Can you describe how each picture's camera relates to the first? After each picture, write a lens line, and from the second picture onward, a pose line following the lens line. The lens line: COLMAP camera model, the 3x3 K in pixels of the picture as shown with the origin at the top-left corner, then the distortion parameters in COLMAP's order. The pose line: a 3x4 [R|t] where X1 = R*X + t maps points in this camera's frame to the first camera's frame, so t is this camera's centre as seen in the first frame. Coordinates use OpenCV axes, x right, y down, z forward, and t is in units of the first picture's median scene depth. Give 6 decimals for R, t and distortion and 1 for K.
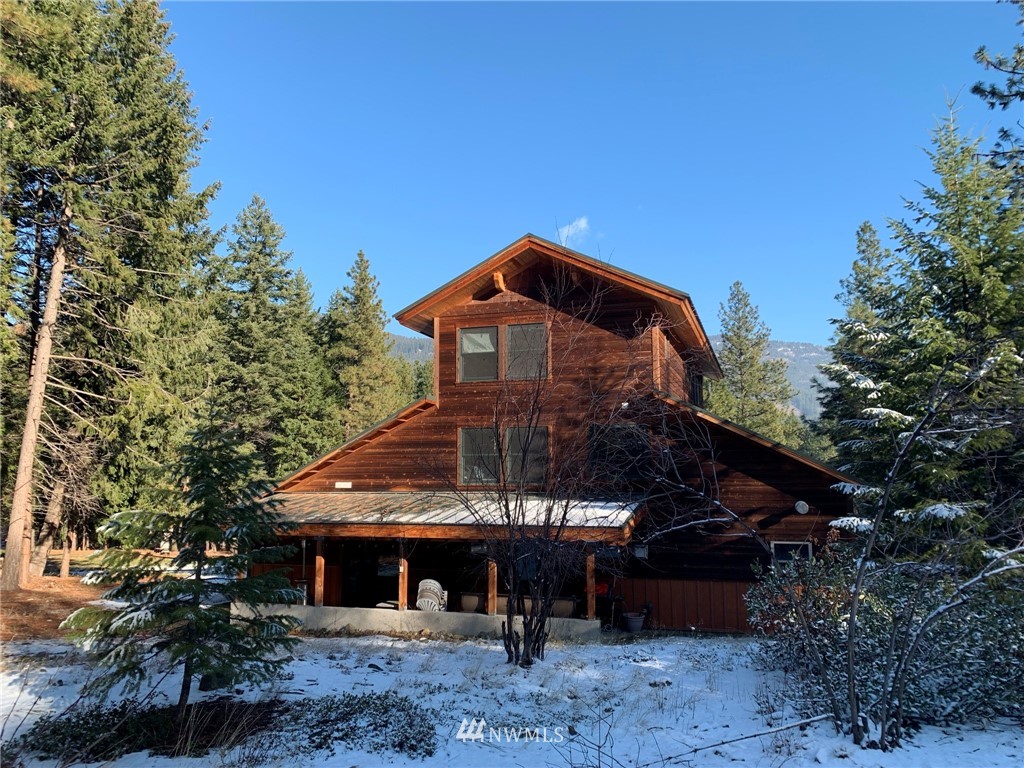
lens RADIAL K [[778.3, 0, 506.9], [0, 778.3, 381.0], [0, 0, 1]] dist [0.034687, 0.006579]
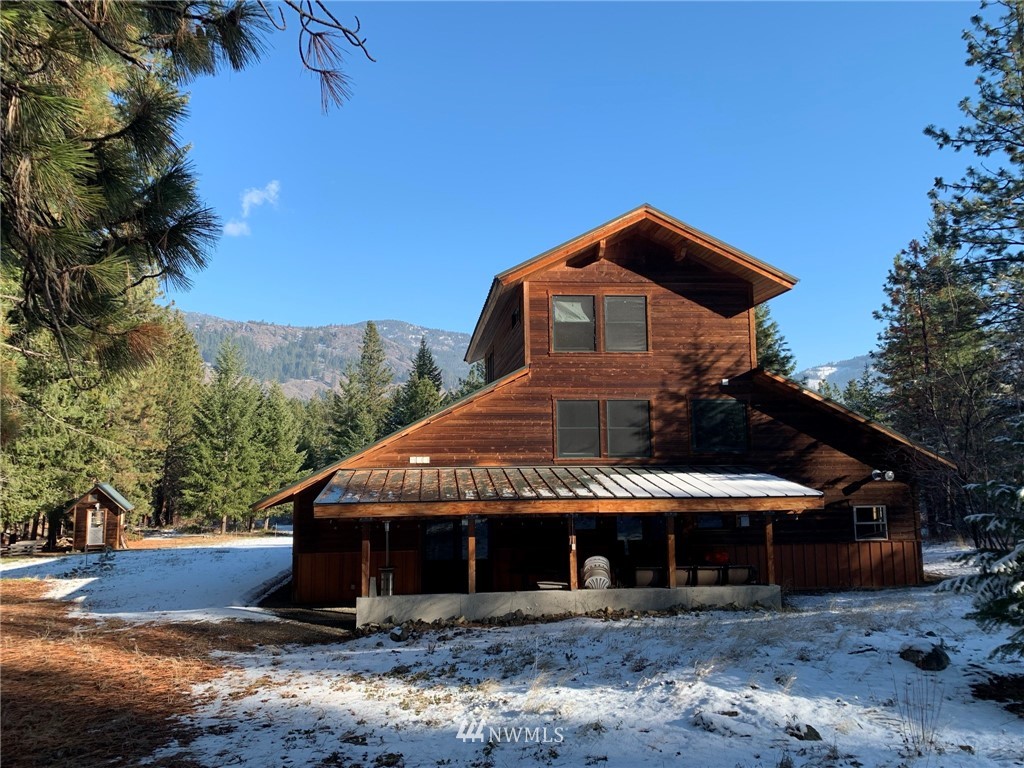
lens RADIAL K [[778.3, 0, 510.0], [0, 778.3, 385.5], [0, 0, 1]] dist [0.034687, 0.006579]
pose [[0.913455, 0.032309, 0.405656, -0.524132], [-0.043936, 0.998846, 0.019380, 0.028451], [-0.404562, -0.035526, 0.913820, 0.159135]]
